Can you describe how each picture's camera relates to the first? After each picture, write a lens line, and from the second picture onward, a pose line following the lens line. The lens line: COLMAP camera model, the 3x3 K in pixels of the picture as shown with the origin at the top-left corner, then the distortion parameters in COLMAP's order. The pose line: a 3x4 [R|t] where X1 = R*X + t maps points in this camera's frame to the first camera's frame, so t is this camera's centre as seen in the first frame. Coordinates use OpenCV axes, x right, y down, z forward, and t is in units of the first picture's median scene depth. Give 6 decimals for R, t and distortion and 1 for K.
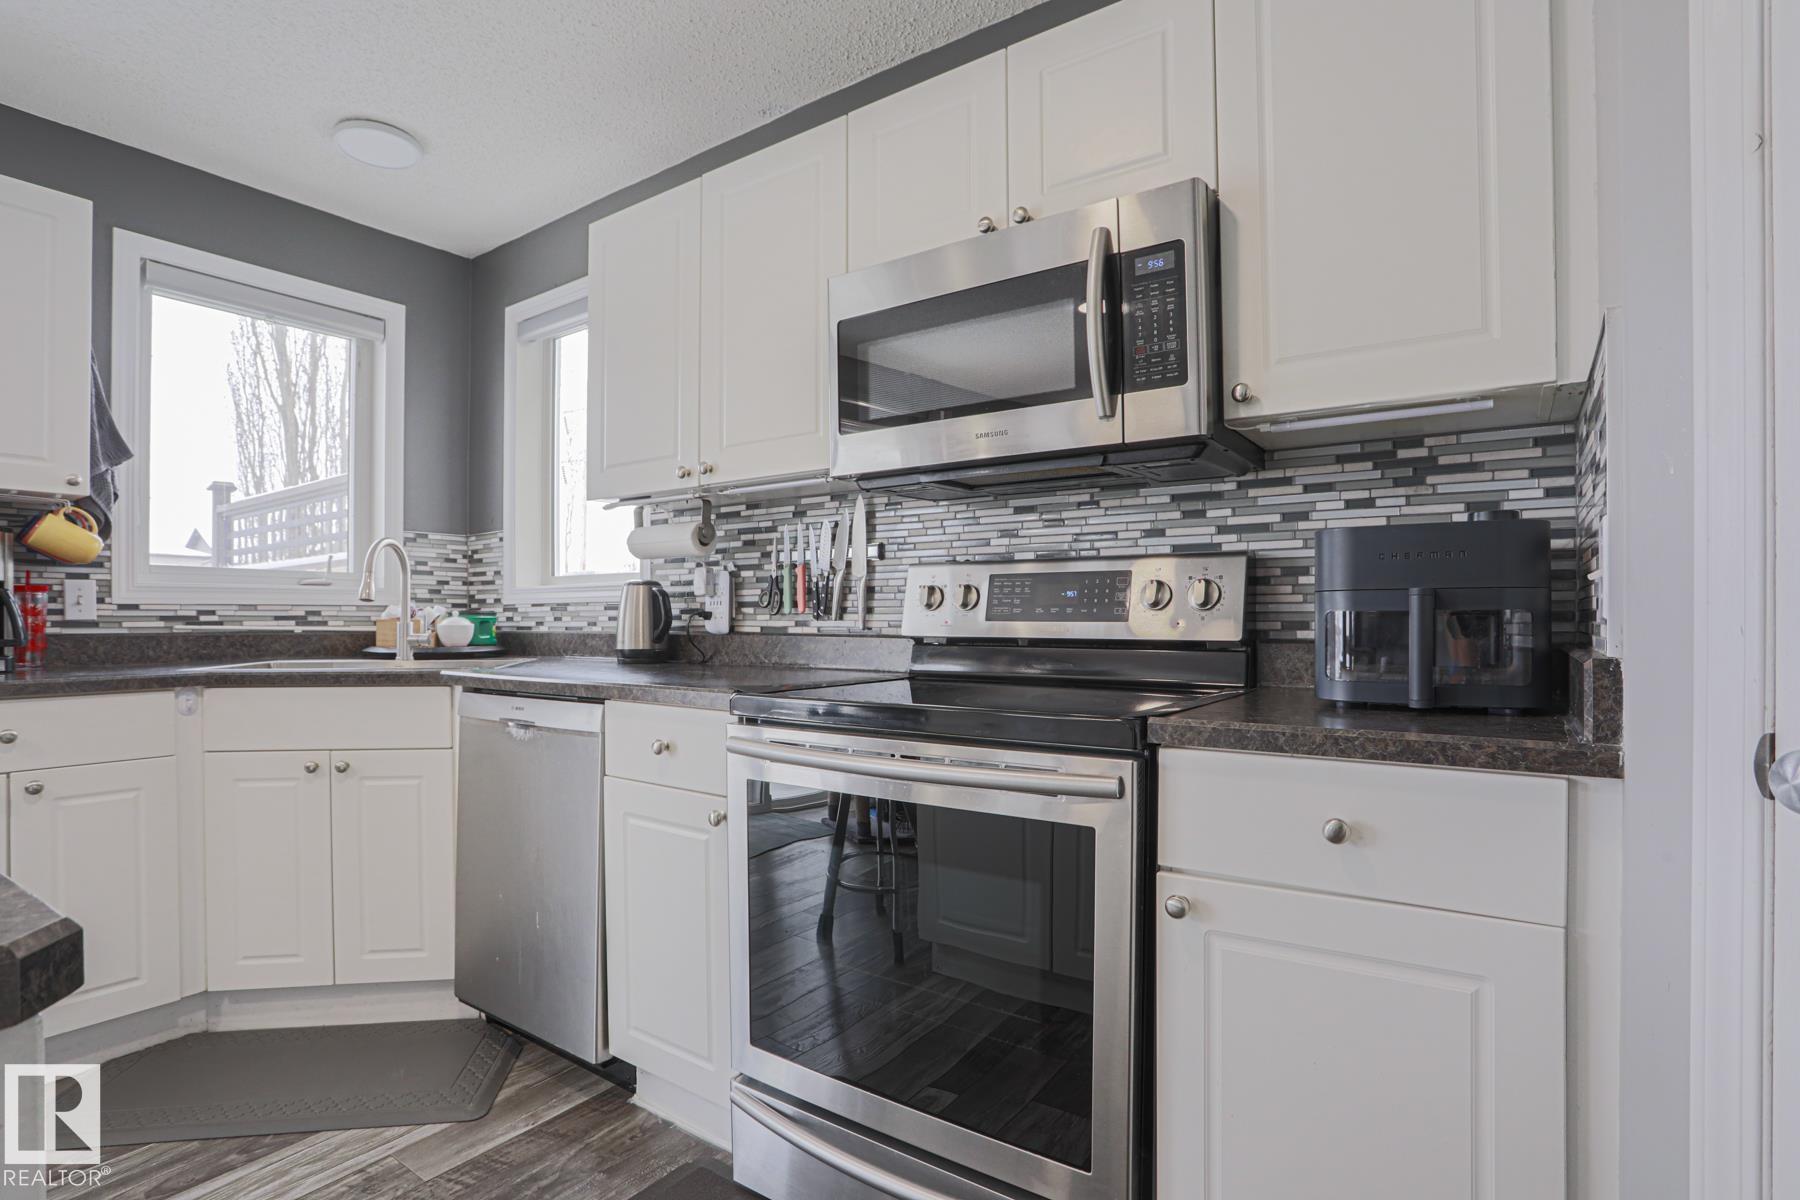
lens RADIAL K [[892.0, 0, 898.4], [0, 892.0, 608.7], [0, 0, 1]] dist [-0.023875, -0.000383]
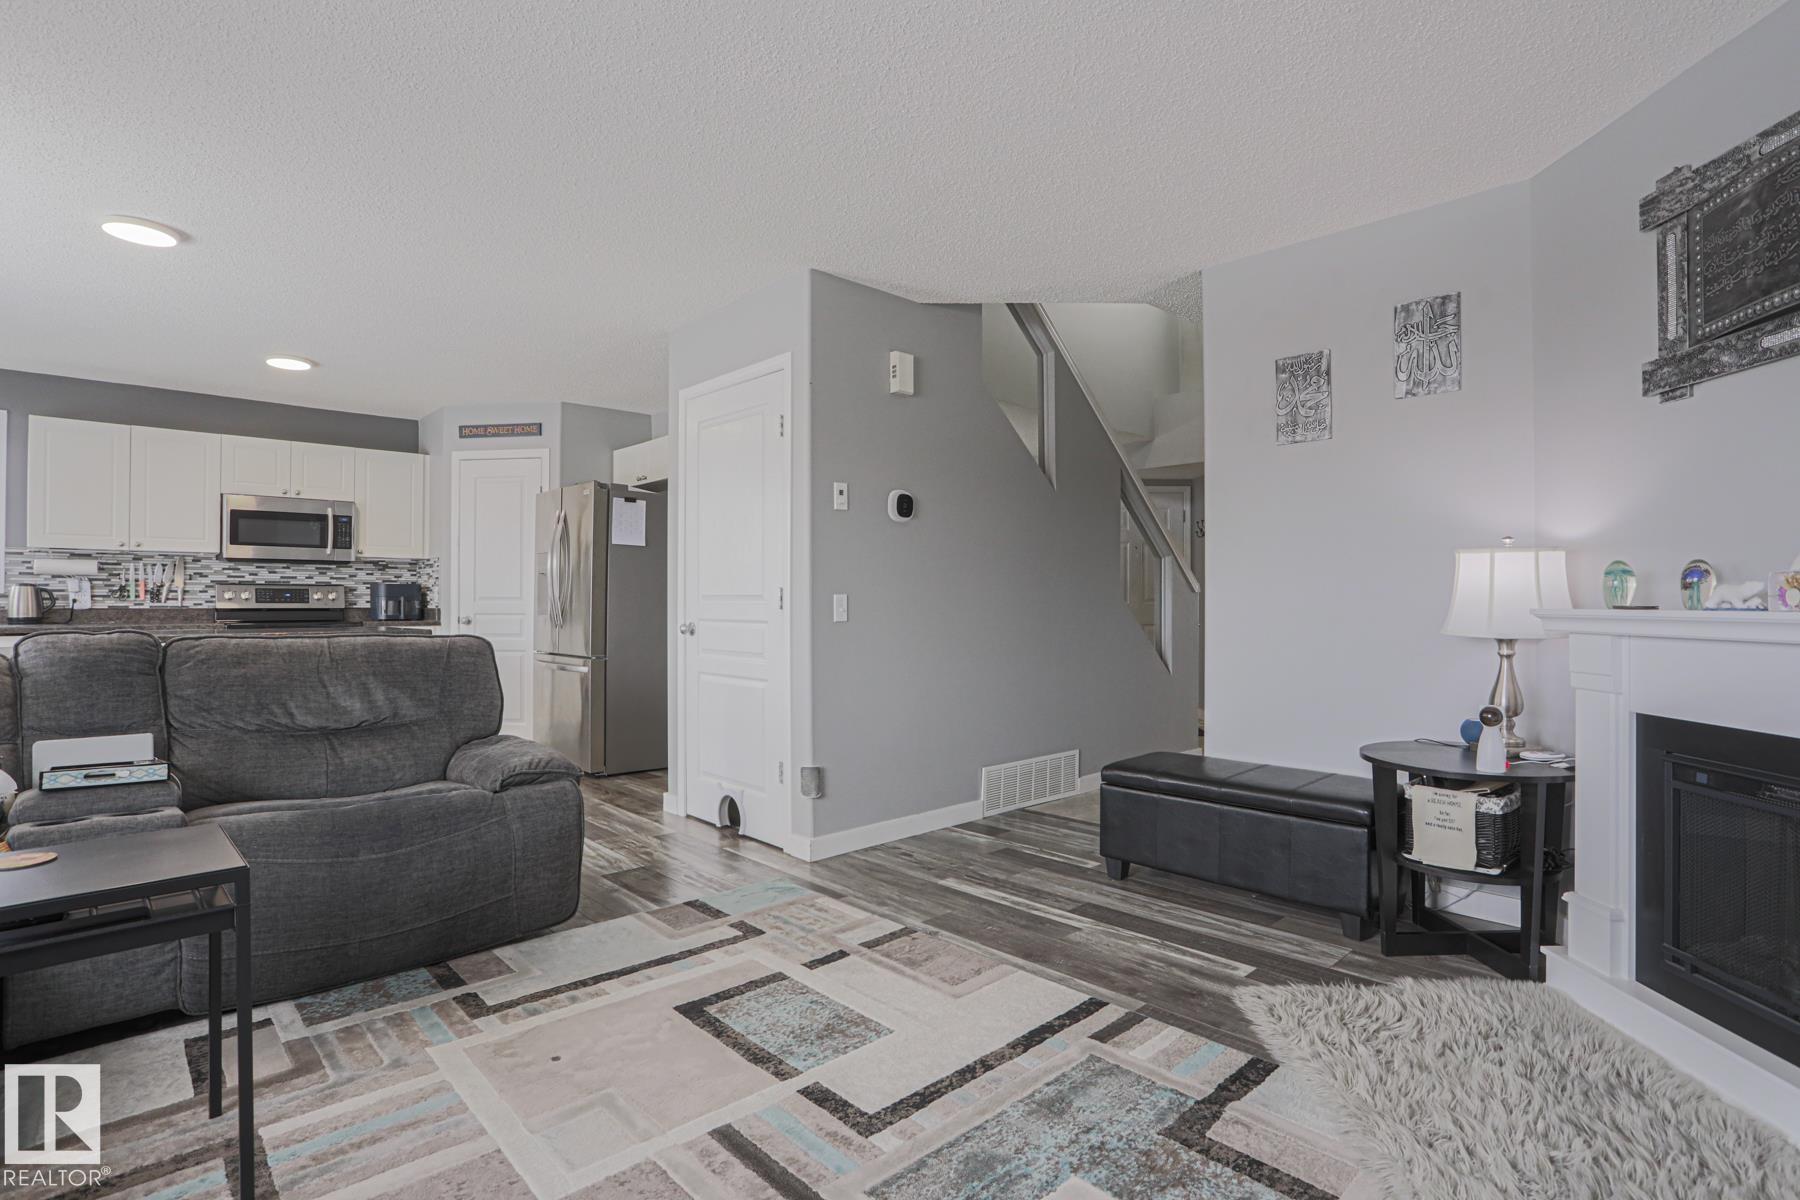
lens RADIAL K [[892.0, 0, 899.4], [0, 892.0, 599.1], [0, 0, 1]] dist [-0.023875, -0.000383]
pose [[0.202066, 0.003742, 0.979365, -2.631053], [-0.009477, 0.999953, -0.001865, -0.016597], [-0.979326, -0.008905, 0.202092, -1.963061]]
